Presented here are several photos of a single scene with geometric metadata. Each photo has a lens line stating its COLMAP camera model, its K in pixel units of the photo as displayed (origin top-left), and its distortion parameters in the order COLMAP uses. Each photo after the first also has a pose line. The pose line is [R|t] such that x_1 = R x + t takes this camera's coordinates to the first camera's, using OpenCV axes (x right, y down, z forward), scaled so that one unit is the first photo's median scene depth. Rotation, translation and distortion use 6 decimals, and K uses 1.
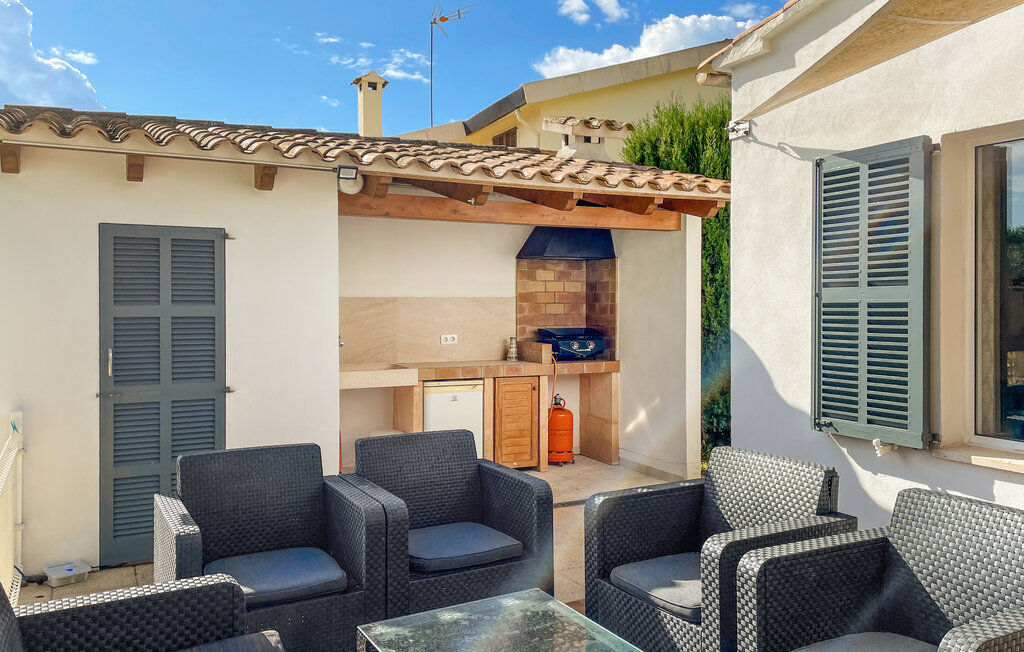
lens RADIAL K [[788.4, 0, 511.7], [0, 788.4, 305.6], [0, 0, 1]] dist [0.007192, 0.002104]
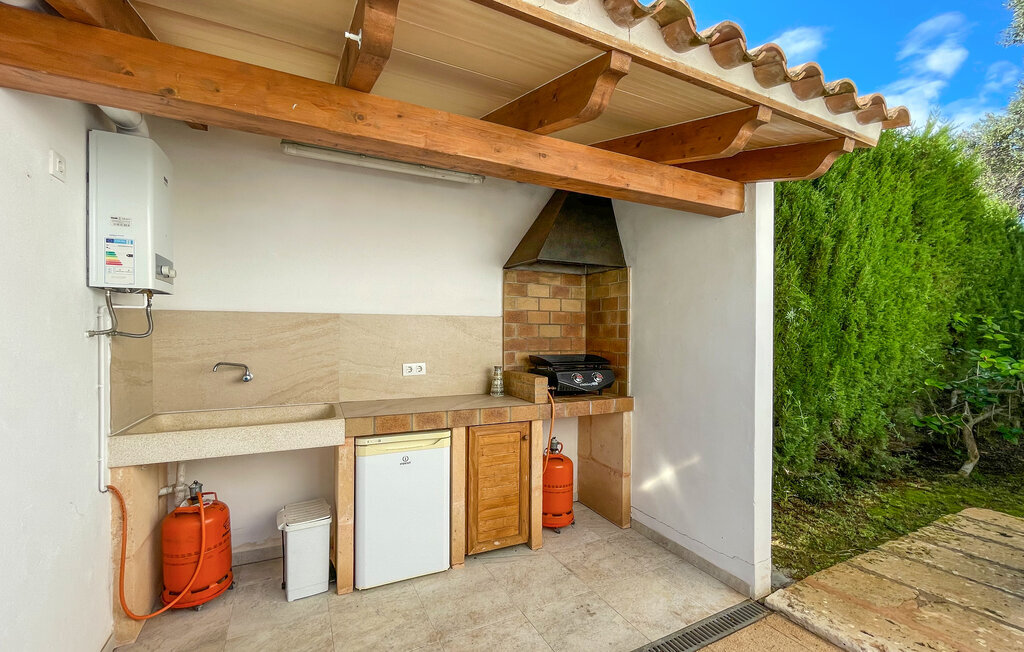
lens RADIAL K [[433.0, 0, 507.4], [0, 433.0, 326.7], [0, 0, 1]] dist [-0.002347, -0.000138]
pose [[0.999789, 0.003452, -0.020263, 0.019996], [-0.003857, 0.999793, -0.019957, 0.008941], [0.020189, 0.020031, 0.999595, 0.567654]]
